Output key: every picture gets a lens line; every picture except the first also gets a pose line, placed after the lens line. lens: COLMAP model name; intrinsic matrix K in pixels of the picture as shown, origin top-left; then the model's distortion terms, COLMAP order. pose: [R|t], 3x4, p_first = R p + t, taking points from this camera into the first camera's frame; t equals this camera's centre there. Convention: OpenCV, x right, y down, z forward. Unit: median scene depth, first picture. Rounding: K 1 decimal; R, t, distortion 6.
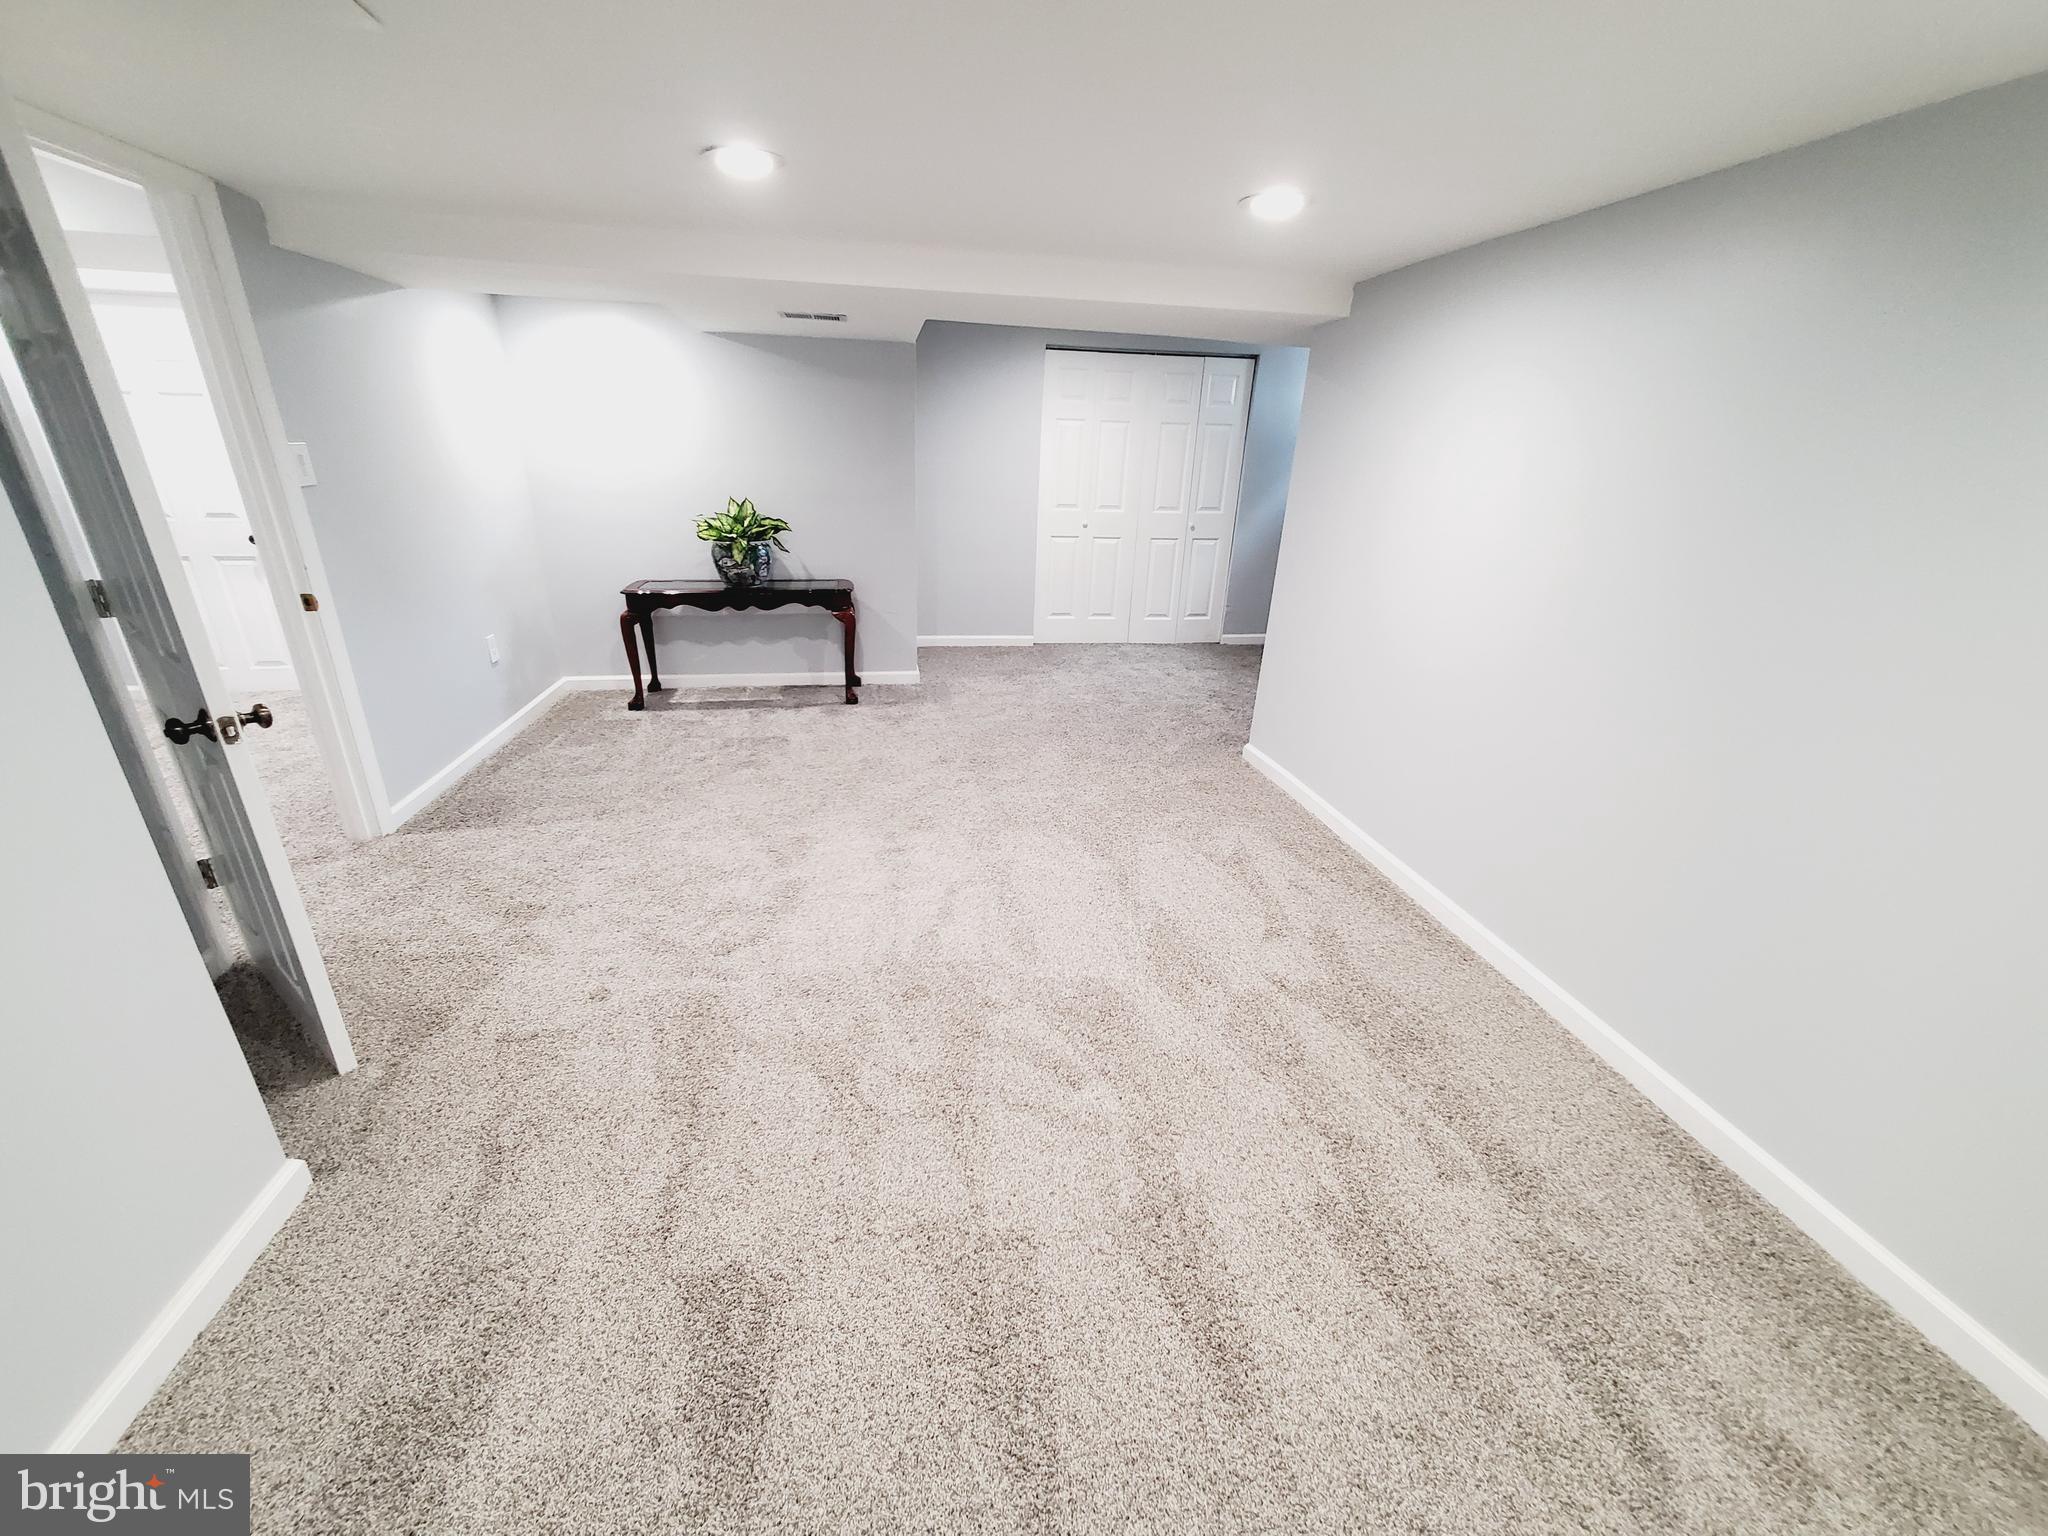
lens RADIAL K [[811.3, 0, 1002.5], [0, 811.3, 774.7], [0, 0, 1]] dist [0.004154, -0.000301]
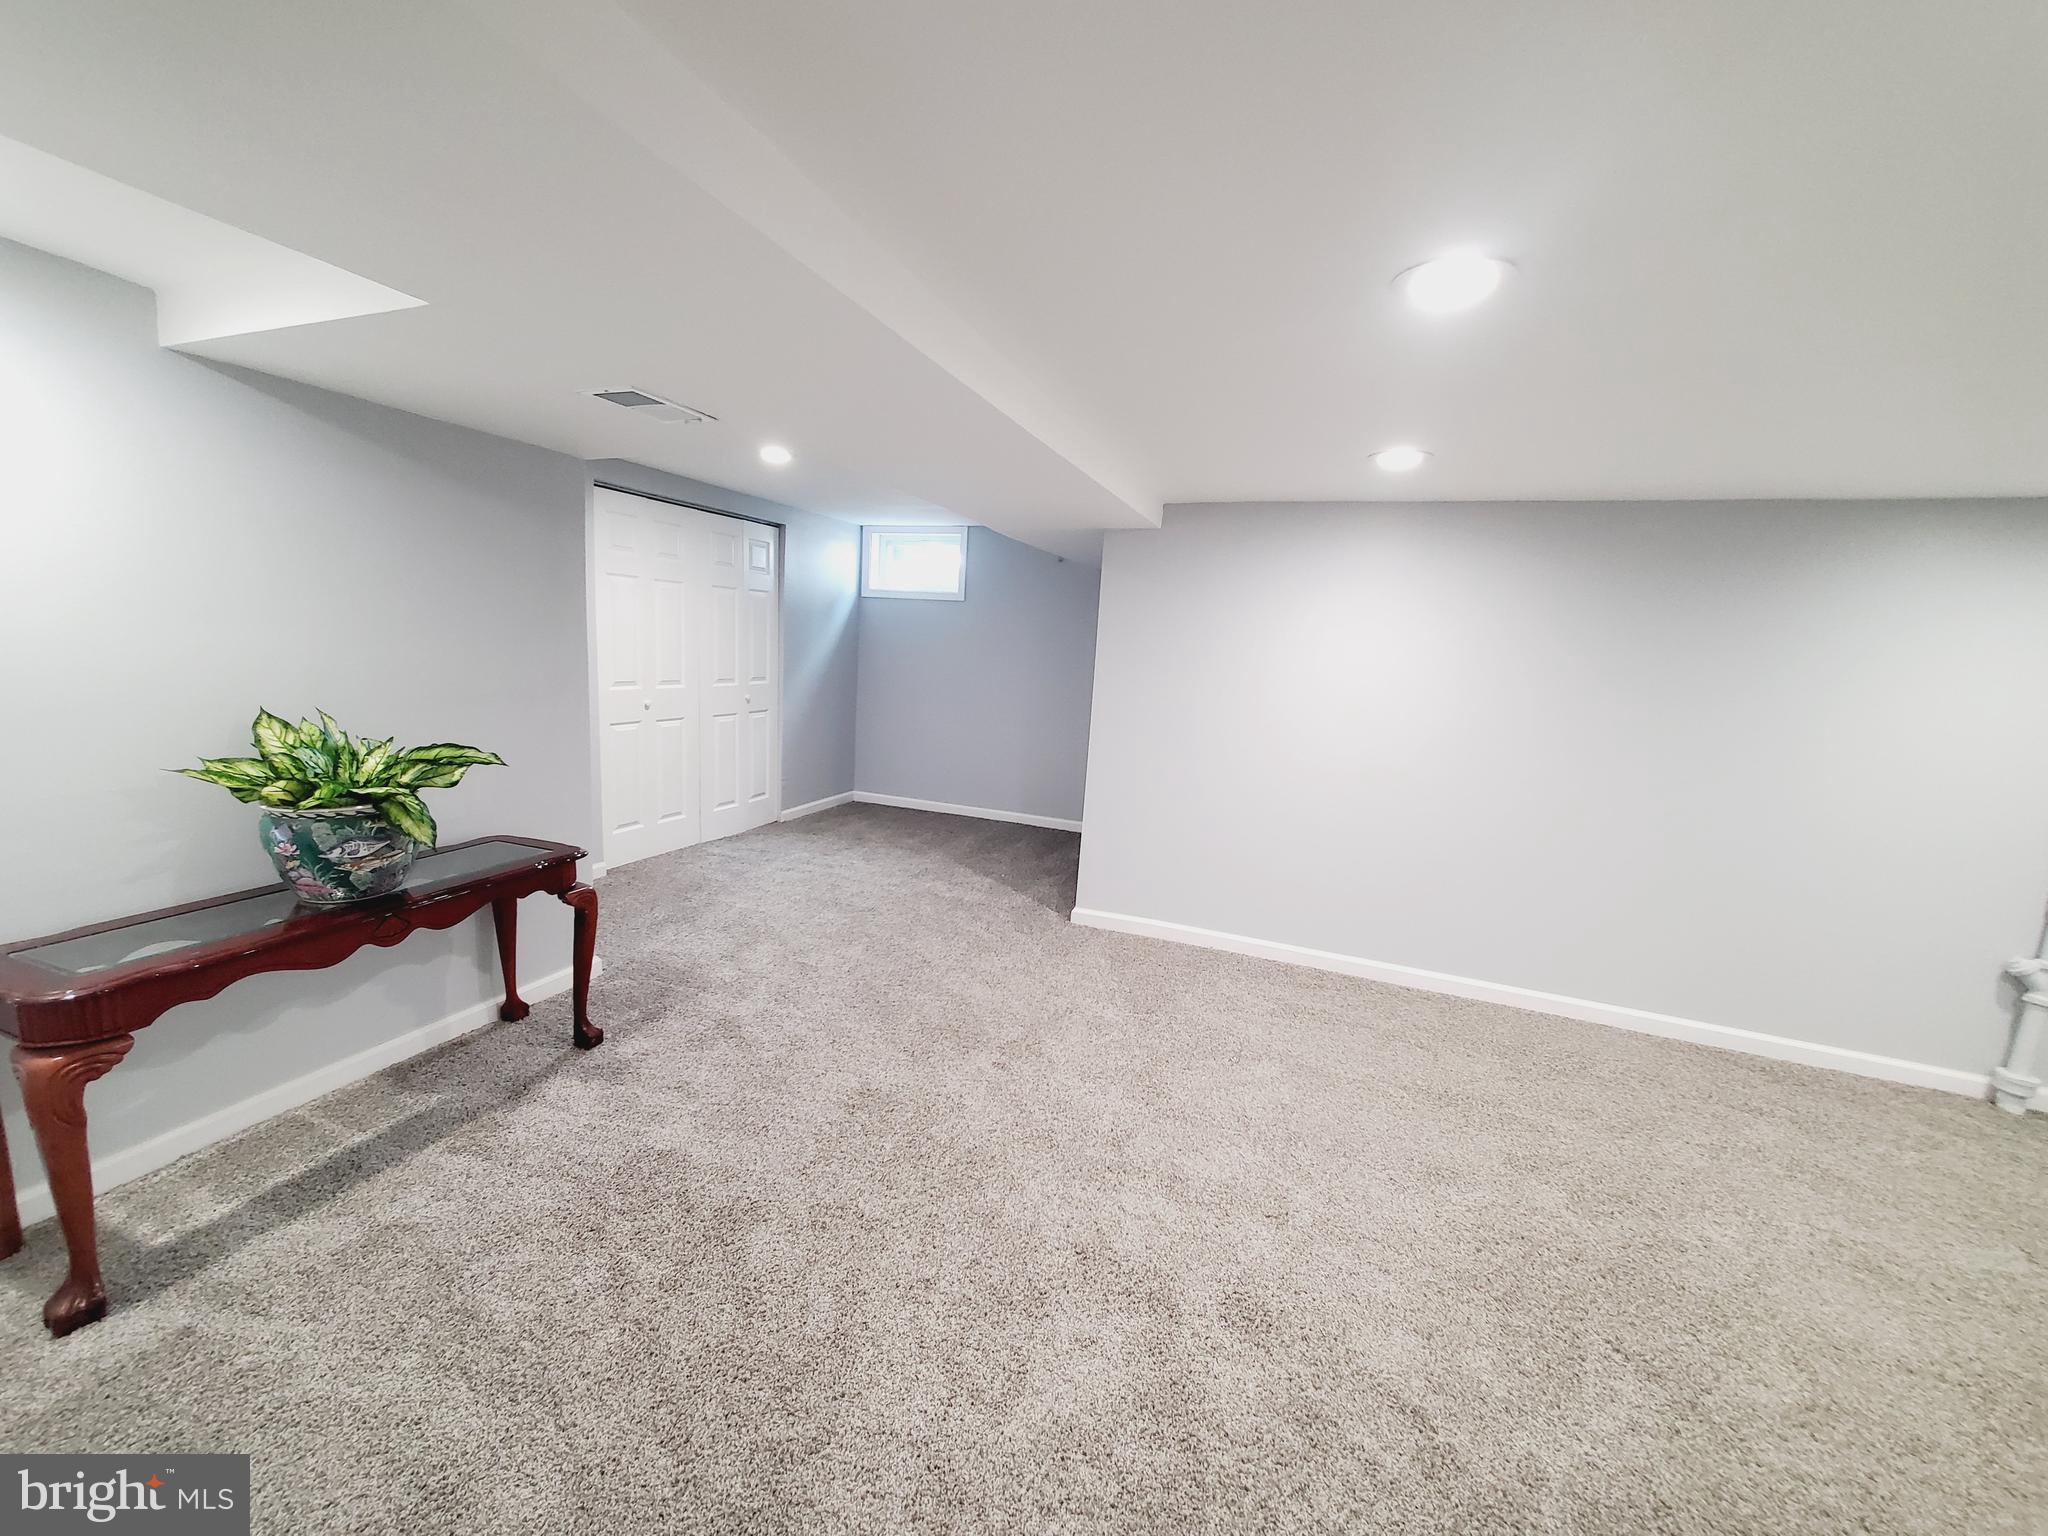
lens RADIAL K [[811.3, 0, 1002.5], [0, 811.3, 774.7], [0, 0, 1]] dist [0.004154, -0.000301]
pose [[0.518673, -0.142758, 0.842970, -0.490613], [0.284268, 0.958663, -0.012557, -0.181176], [-0.806332, 0.246142, 0.537813, 0.427432]]
